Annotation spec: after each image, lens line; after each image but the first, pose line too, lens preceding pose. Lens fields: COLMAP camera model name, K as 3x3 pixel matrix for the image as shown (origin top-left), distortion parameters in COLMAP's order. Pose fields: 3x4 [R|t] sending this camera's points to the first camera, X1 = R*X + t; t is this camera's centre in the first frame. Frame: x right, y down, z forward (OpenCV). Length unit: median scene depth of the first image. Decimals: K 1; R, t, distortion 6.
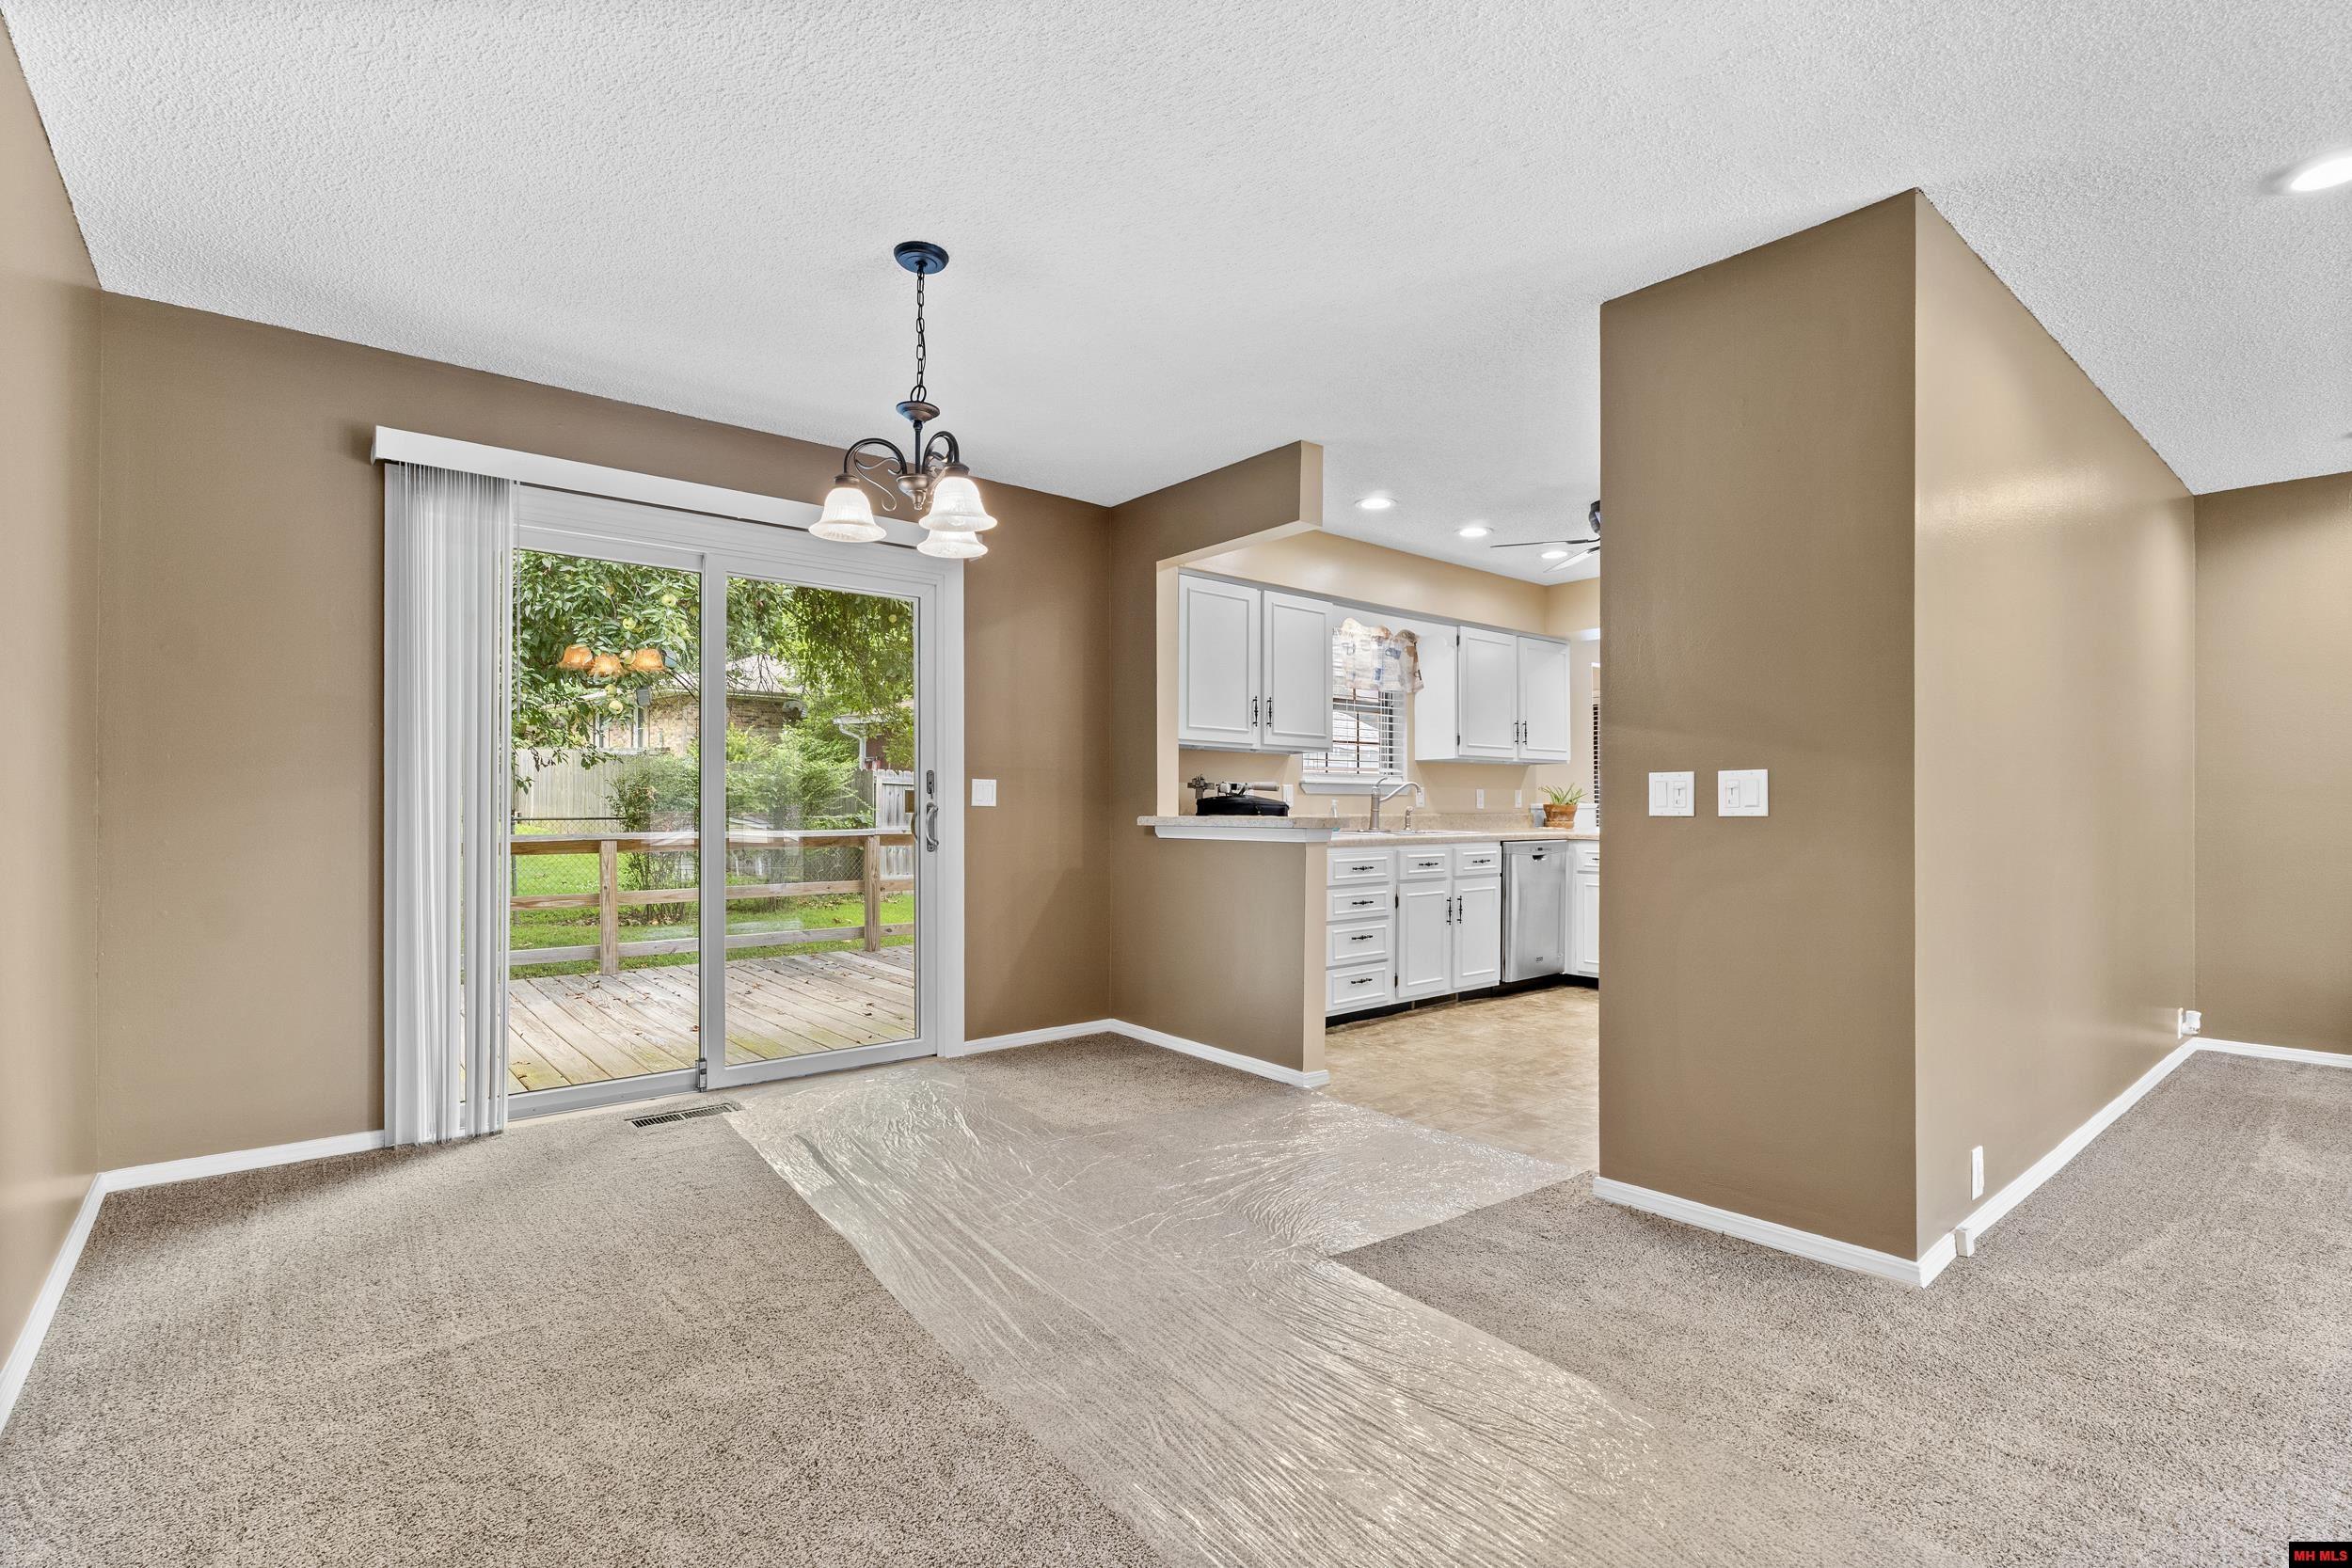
lens RADIAL K [[1073.2, 0, 1174.9], [0, 1073.2, 799.2], [0, 0, 1]] dist [-0.004618, -0.000025]
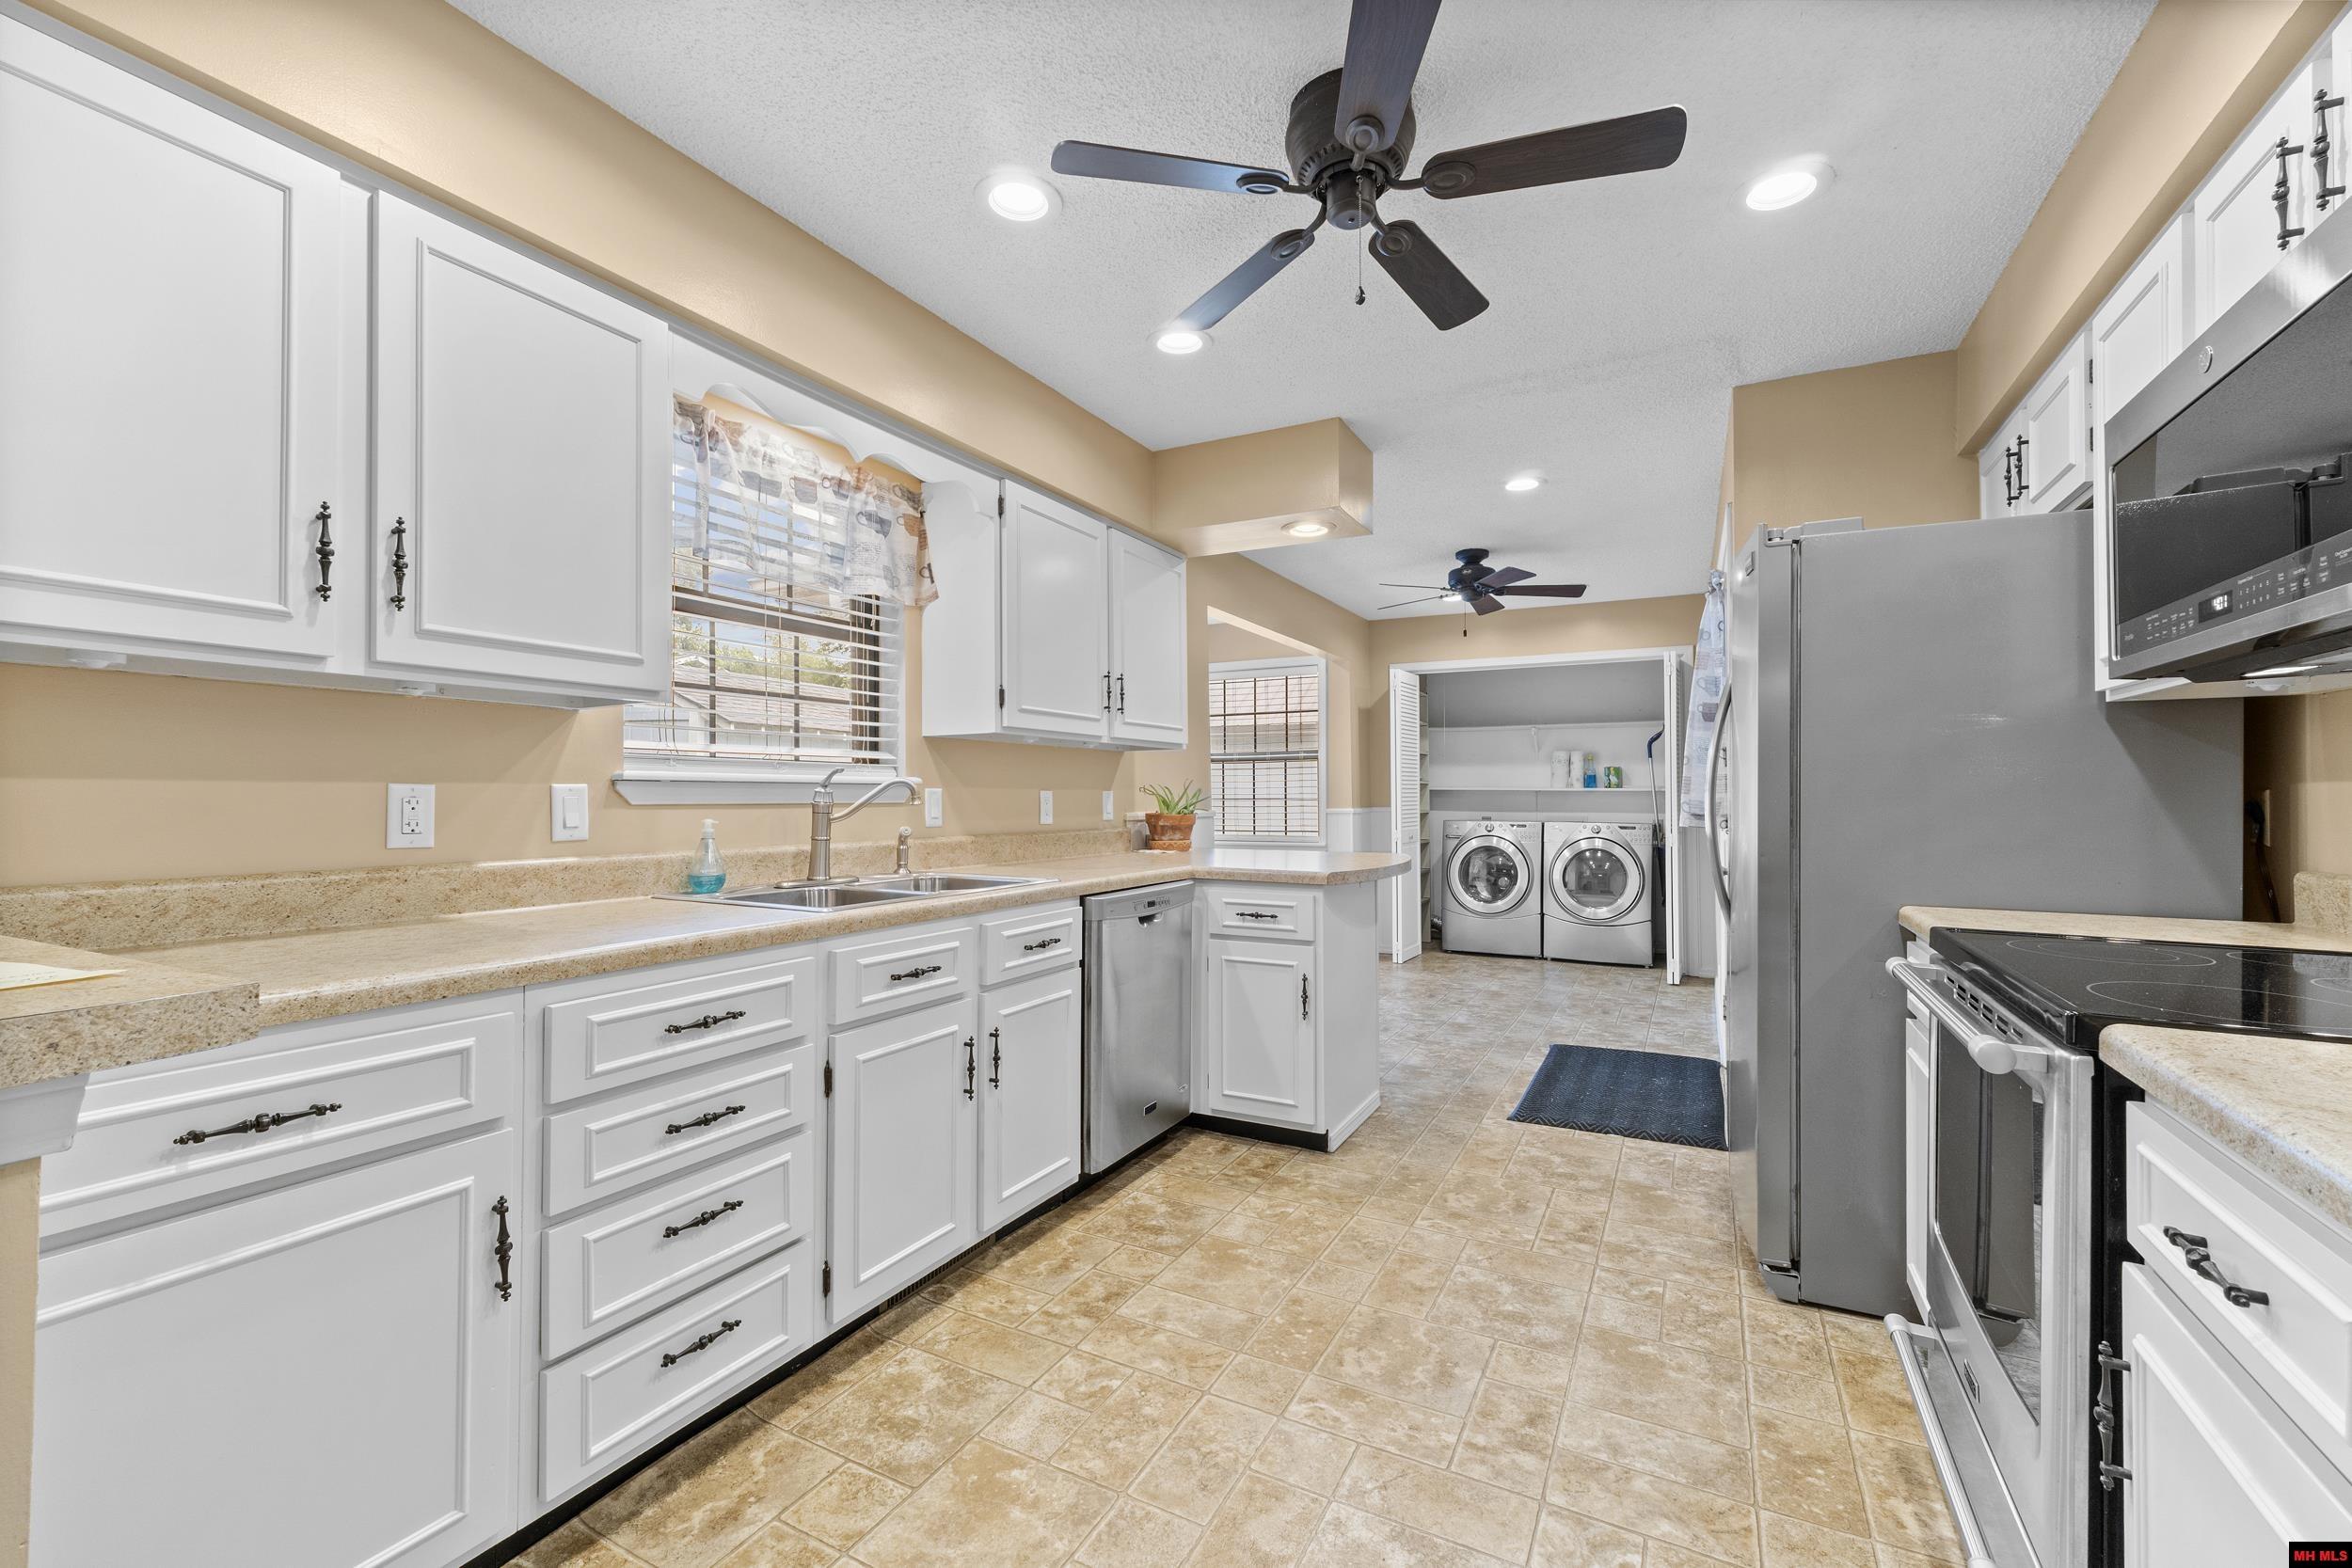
lens RADIAL K [[997.7, 0, 1177.6], [0, 997.7, 790.9], [0, 0, 1]] dist [0.004345, 0.000264]
pose [[0.924393, -0.001569, 0.381439, 0.157667], [0.002068, 0.999997, -0.000898, -0.009195], [-0.381436, 0.001619, 0.924394, 0.518475]]
